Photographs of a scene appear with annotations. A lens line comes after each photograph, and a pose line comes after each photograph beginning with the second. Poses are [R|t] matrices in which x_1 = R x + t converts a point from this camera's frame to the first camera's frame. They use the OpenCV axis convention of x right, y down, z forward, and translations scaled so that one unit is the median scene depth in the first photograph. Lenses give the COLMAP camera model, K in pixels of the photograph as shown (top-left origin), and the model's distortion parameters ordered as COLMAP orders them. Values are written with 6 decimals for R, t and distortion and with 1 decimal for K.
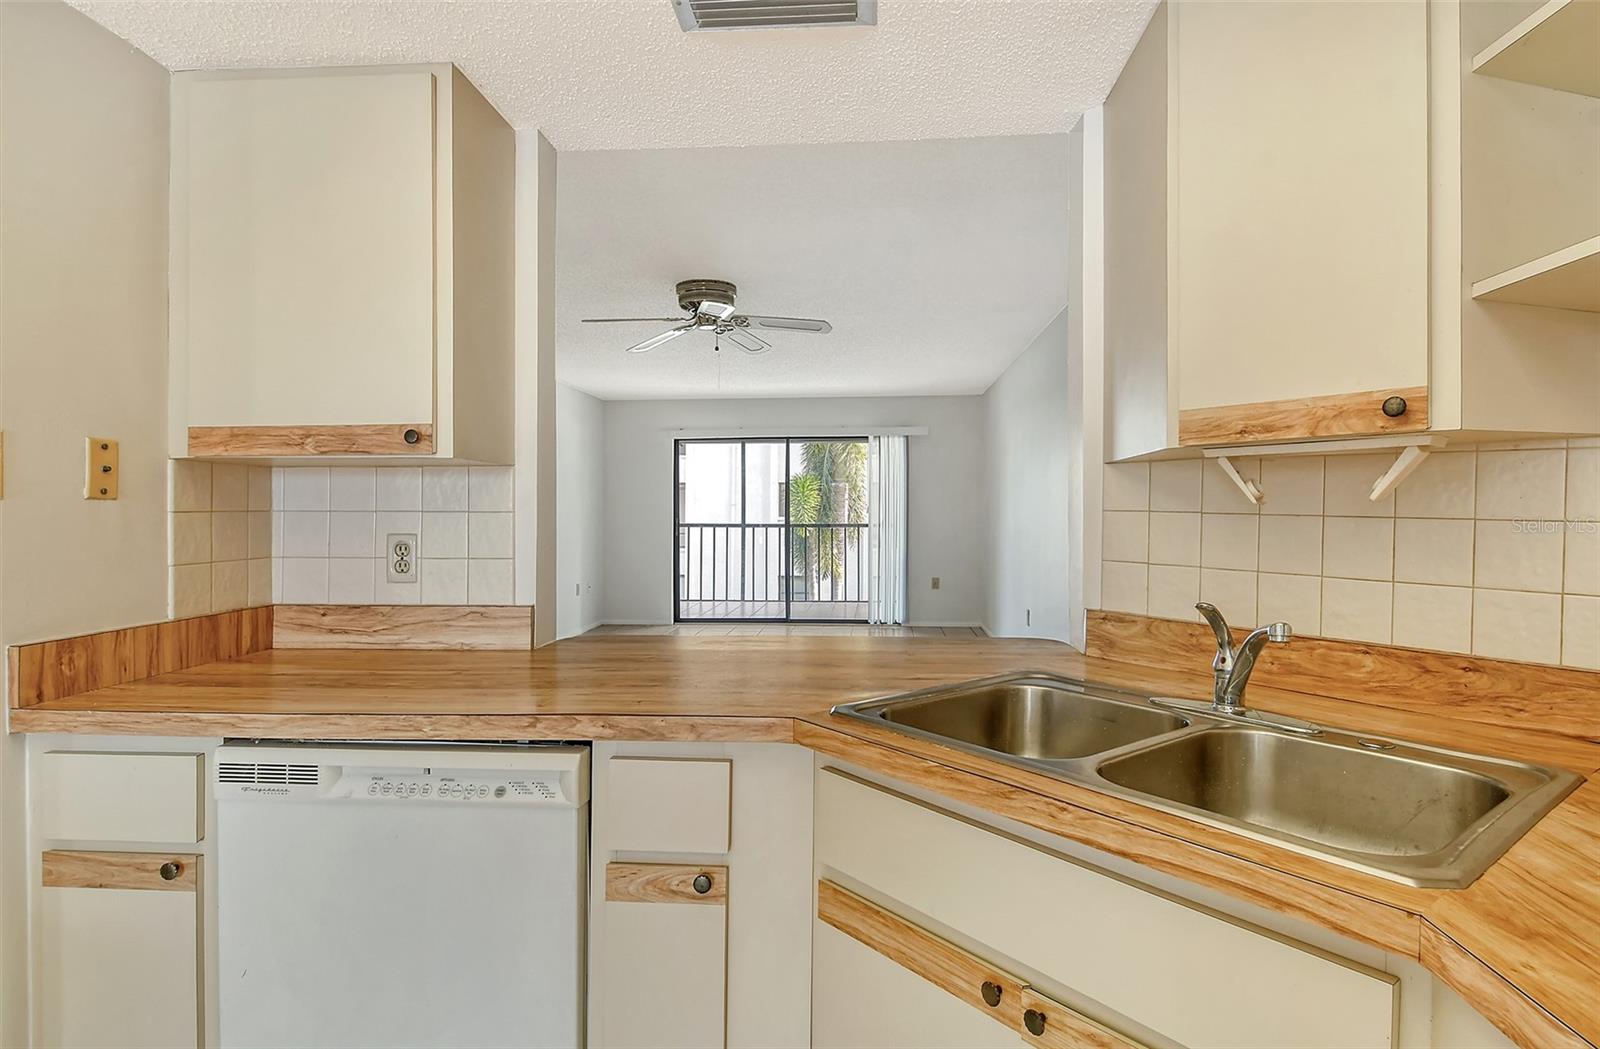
lens RADIAL K [[874.7, 0, 814.4], [0, 874.7, 499.1], [0, 0, 1]] dist [0.042869, -0.034960]
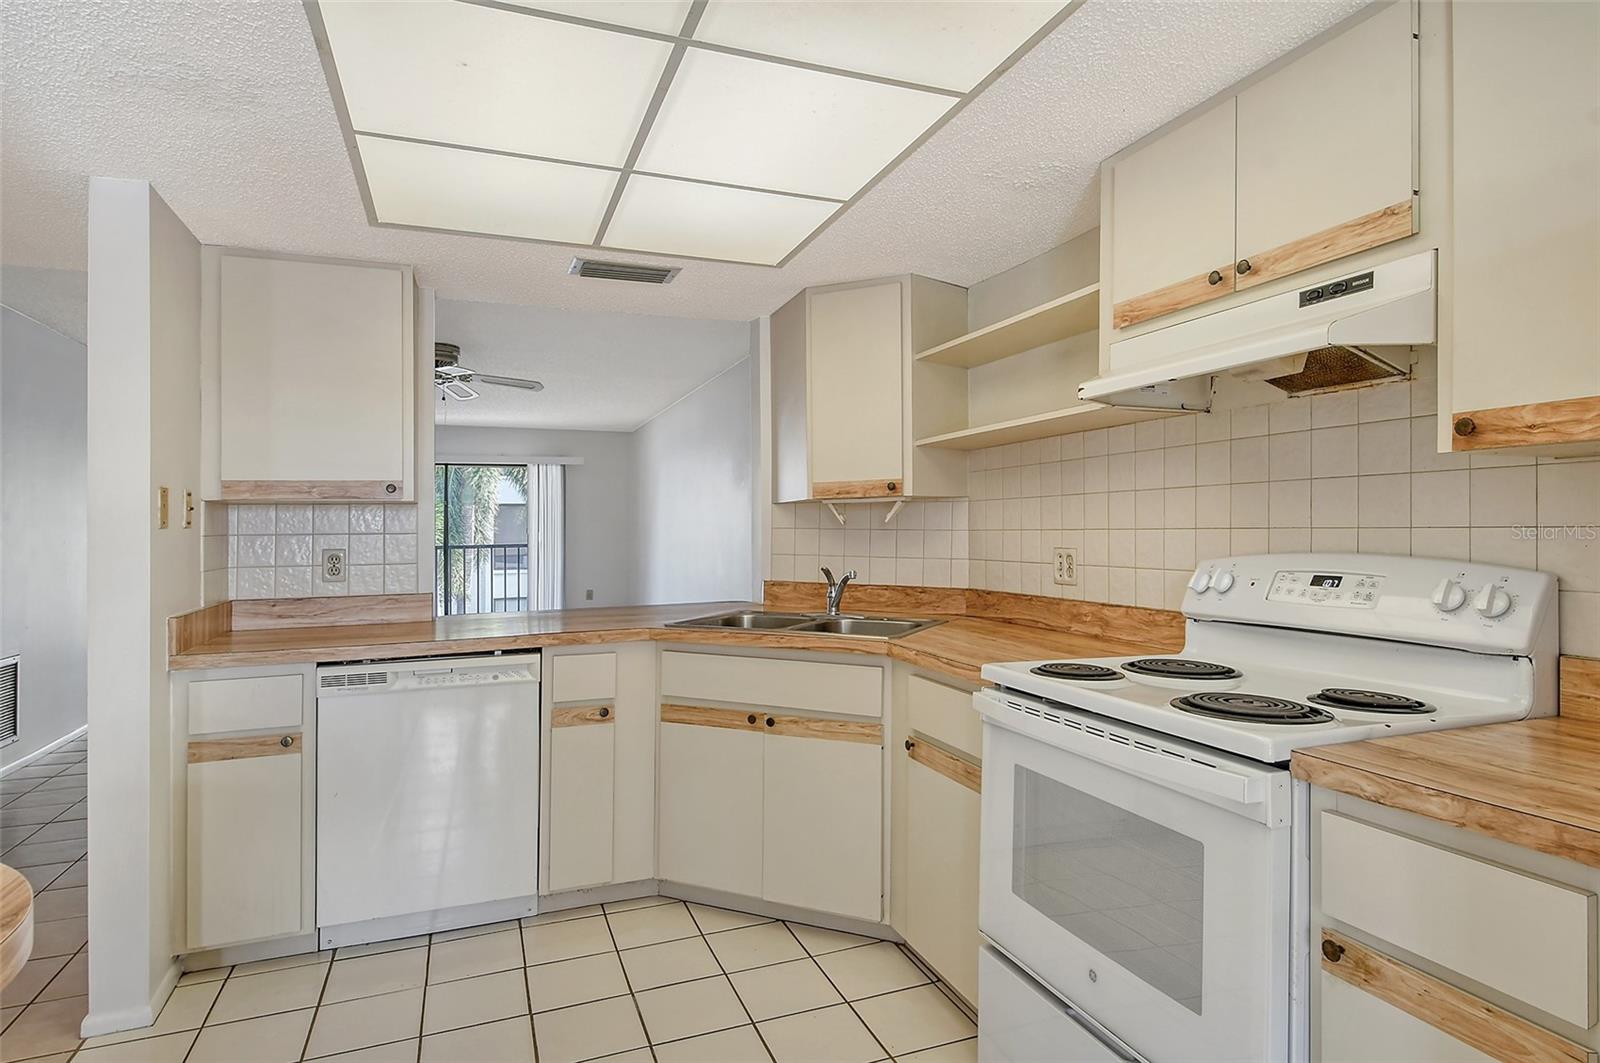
lens RADIAL K [[875.6, 0, 818.3], [0, 875.6, 530.9], [0, 0, 1]] dist [0.035411, -0.024506]
pose [[0.903266, -0.012460, 0.428899, -0.526592], [0.006717, 0.999866, 0.014900, -0.012009], [-0.429027, -0.010577, 0.903230, -1.011804]]
